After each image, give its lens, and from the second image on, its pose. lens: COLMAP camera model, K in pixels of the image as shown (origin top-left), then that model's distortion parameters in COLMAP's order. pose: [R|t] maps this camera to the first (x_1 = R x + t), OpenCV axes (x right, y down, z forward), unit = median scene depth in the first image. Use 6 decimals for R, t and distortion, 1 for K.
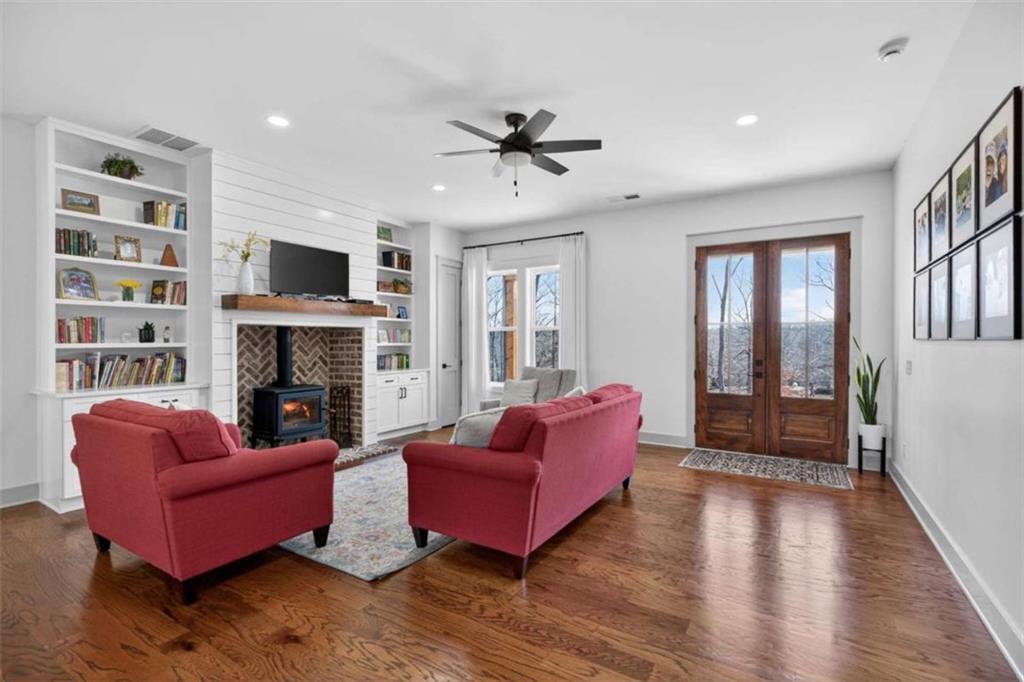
lens RADIAL K [[467.8, 0, 522.5], [0, 467.8, 345.8], [0, 0, 1]] dist [0.001281, 0.000129]
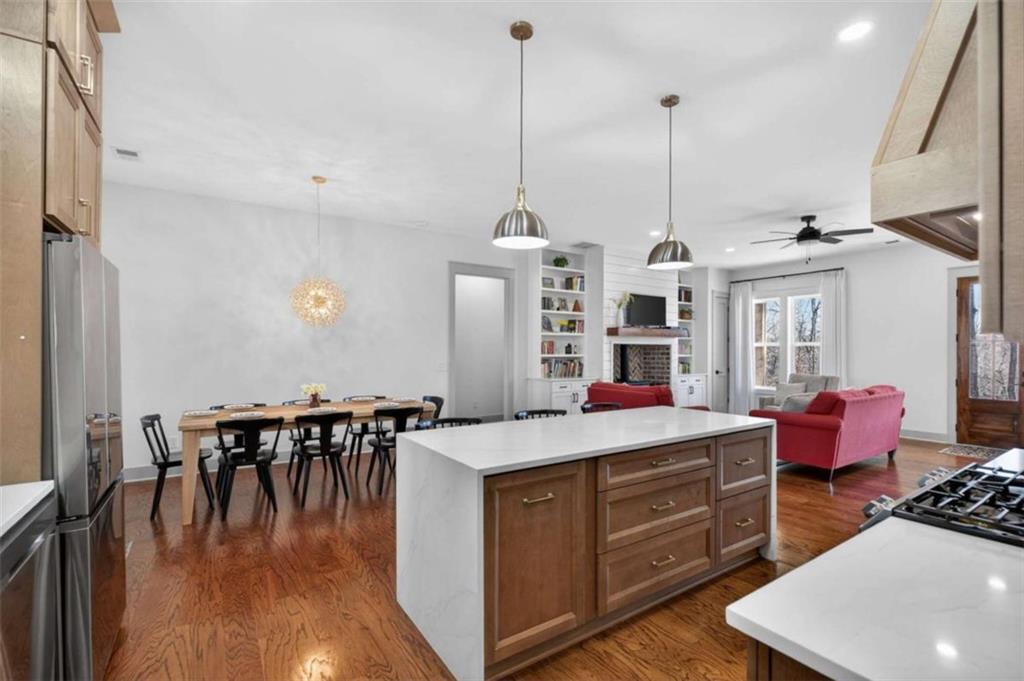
lens RADIAL K [[462.2, 0, 518.6], [0, 462.2, 350.0], [0, 0, 1]] dist [-0.004852, -0.000754]
pose [[0.910052, 0.003579, -0.414478, -0.179650], [-0.008208, 0.999922, -0.009387, -0.003555], [0.414412, 0.011945, 0.910011, -0.586979]]
